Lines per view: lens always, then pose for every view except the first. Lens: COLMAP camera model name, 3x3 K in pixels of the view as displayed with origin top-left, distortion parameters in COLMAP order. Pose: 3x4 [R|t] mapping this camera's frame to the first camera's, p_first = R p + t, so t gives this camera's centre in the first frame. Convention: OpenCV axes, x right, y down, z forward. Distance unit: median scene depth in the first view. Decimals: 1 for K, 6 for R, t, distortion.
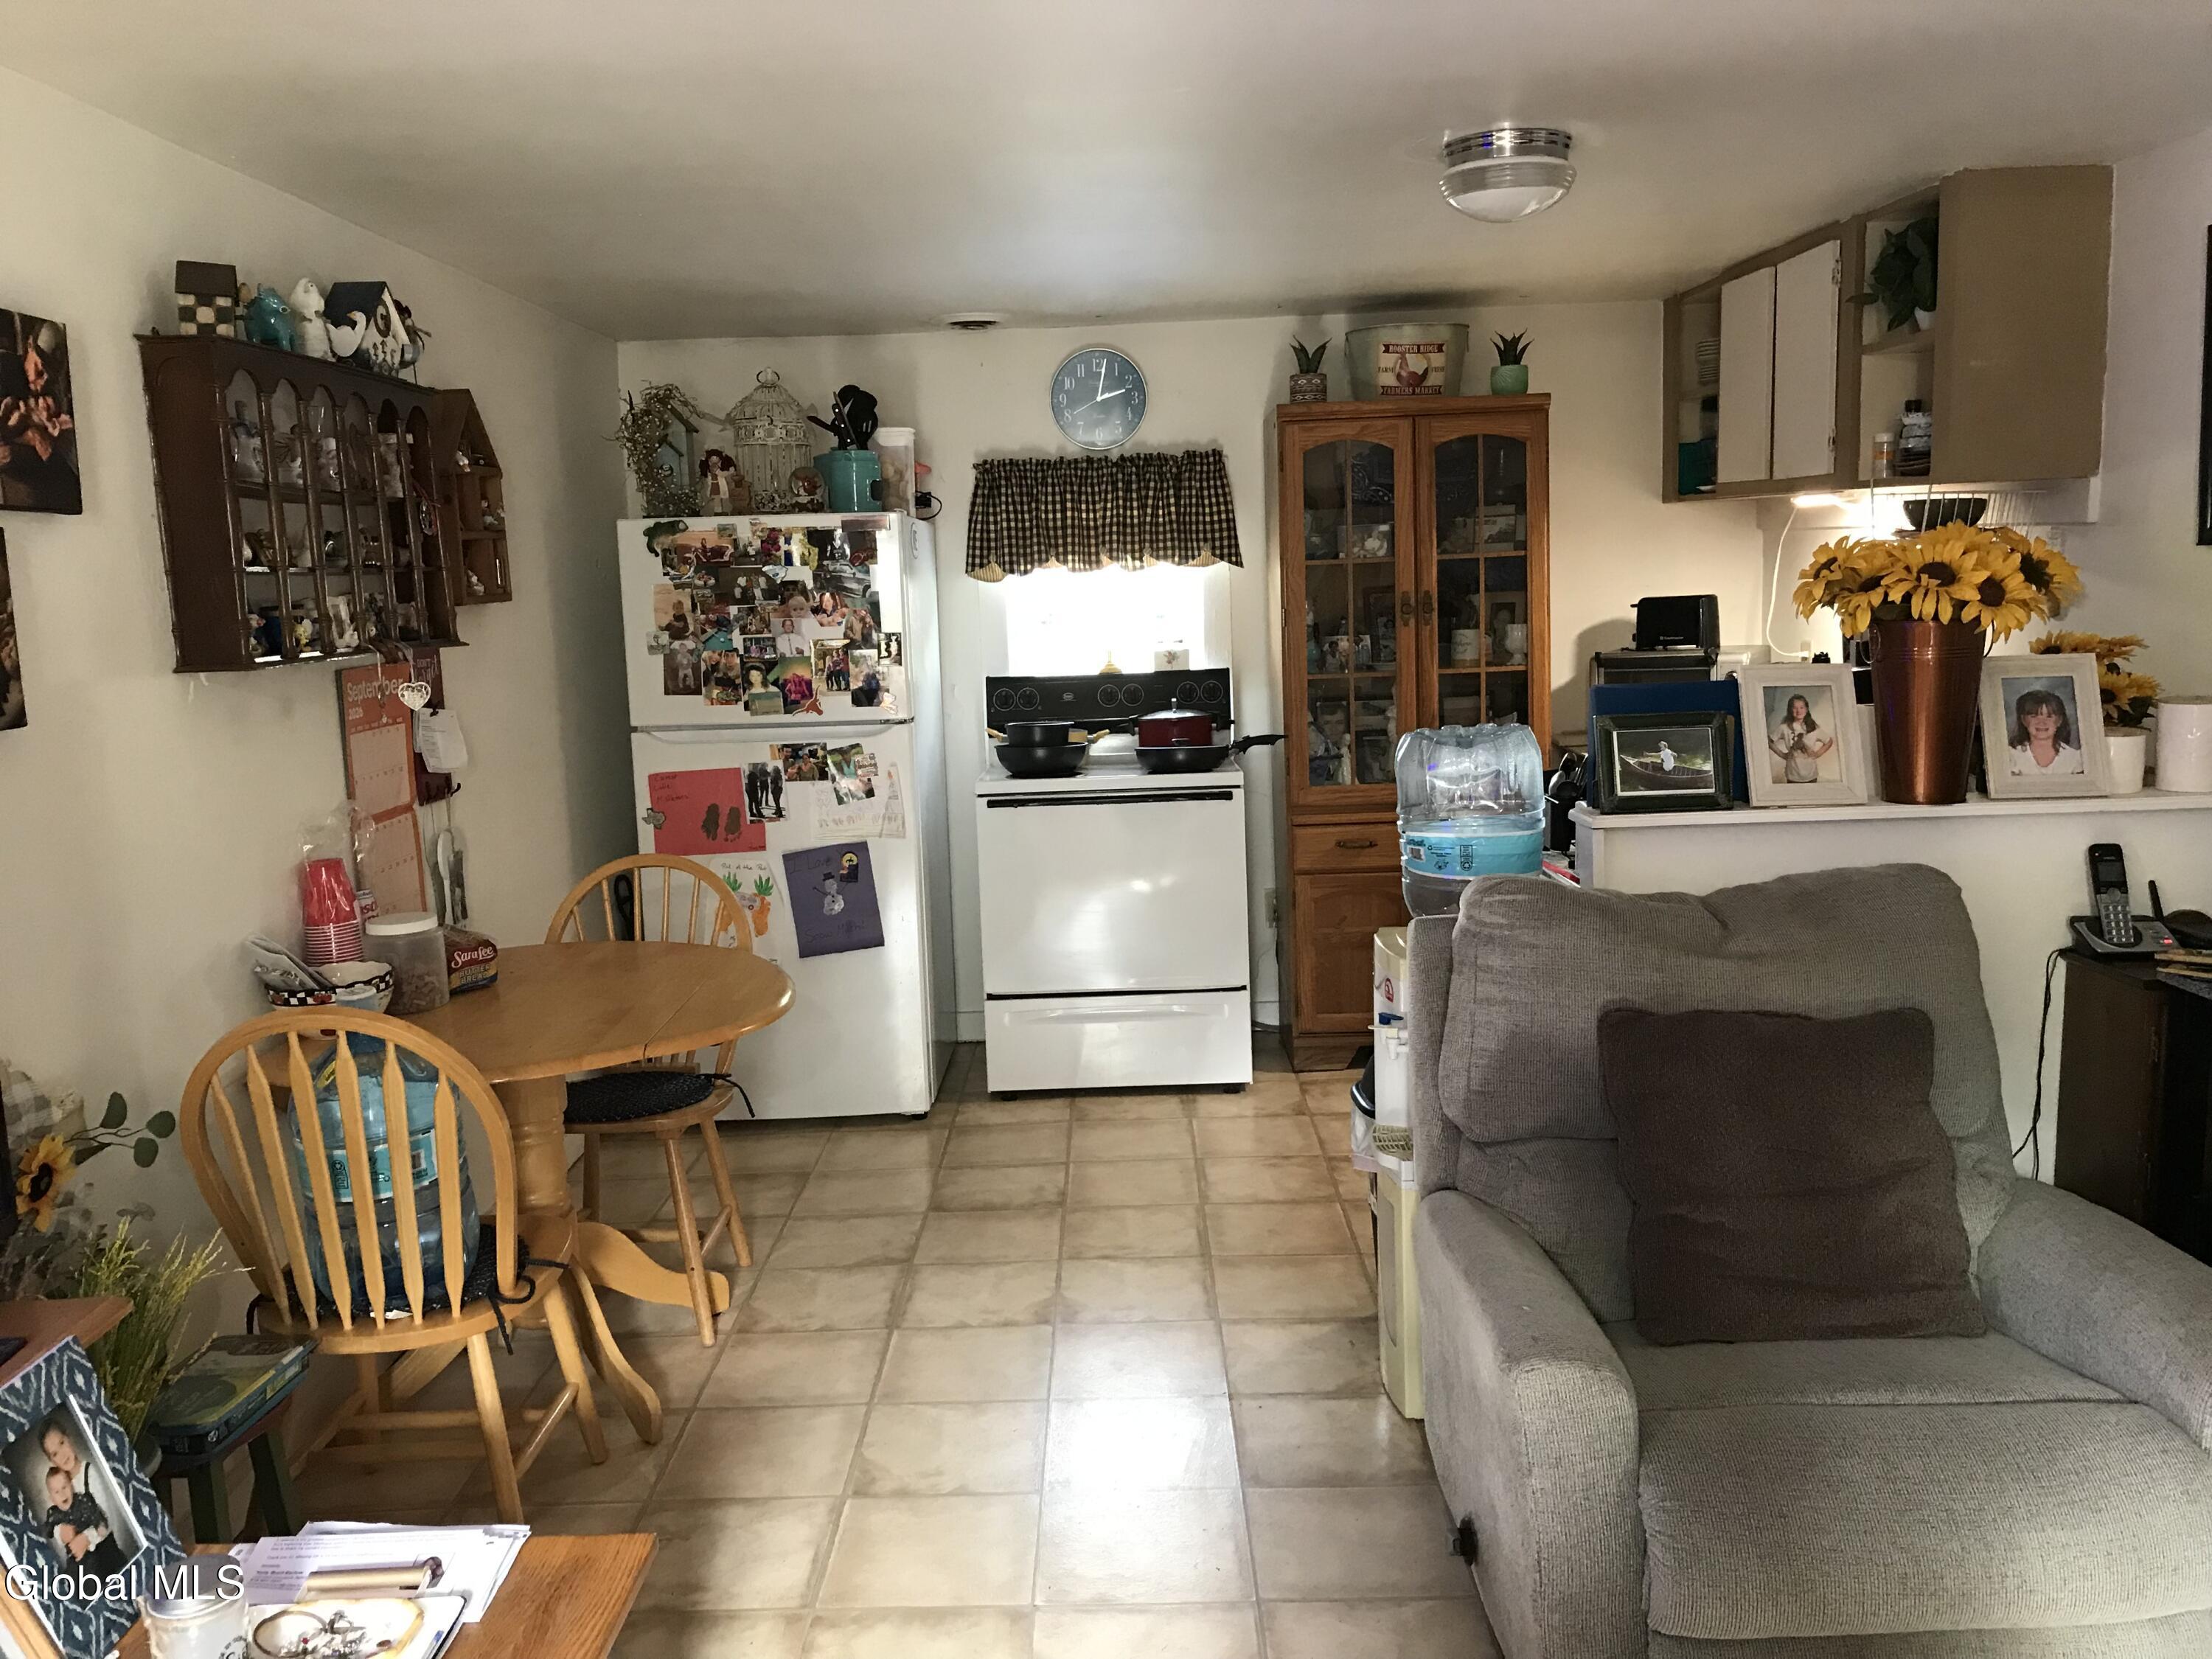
lens RADIAL K [[1794.3, 0, 1117.7], [0, 1794.3, 800.4], [0, 0, 1]] dist [0.043729, -0.055966]
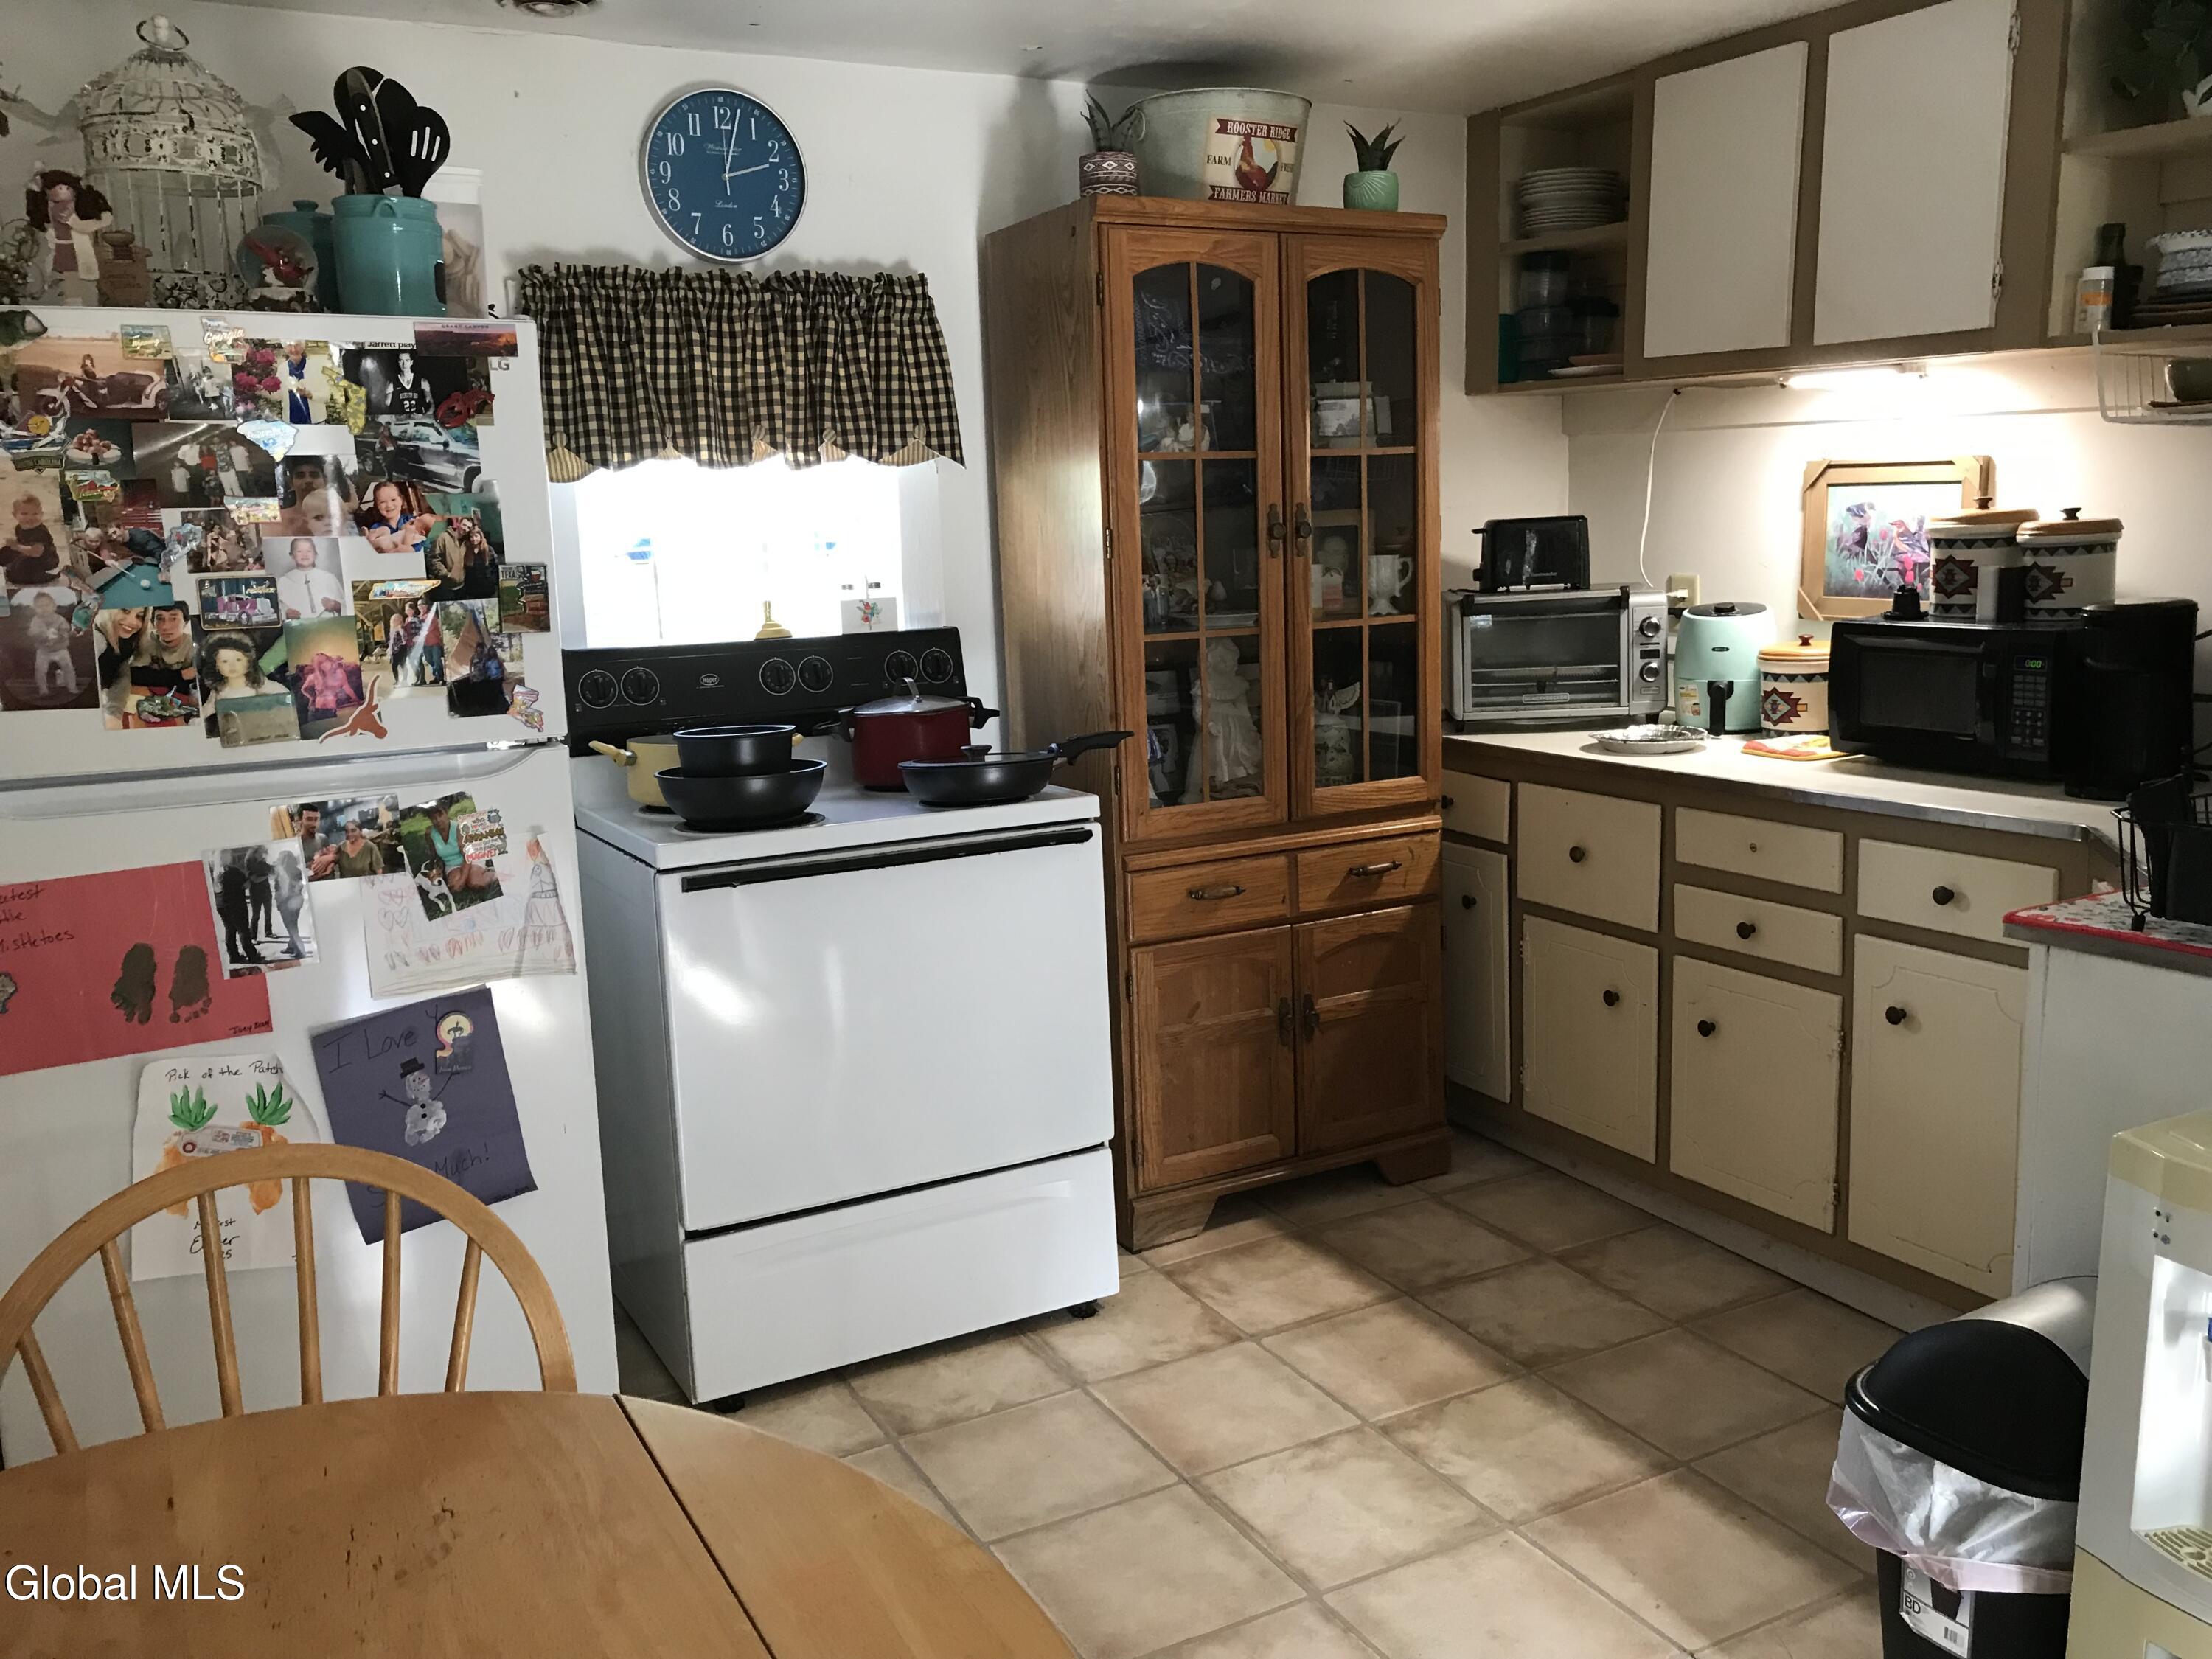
lens RADIAL K [[1794.3, 0, 1103.2], [0, 1794.3, 789.6], [0, 0, 1]] dist [0.043729, -0.055966]
pose [[0.880615, -0.063249, 0.469593, -0.222955], [0.055602, 0.997998, 0.030151, -0.037571], [-0.470559, -0.000441, 0.882368, 0.481573]]
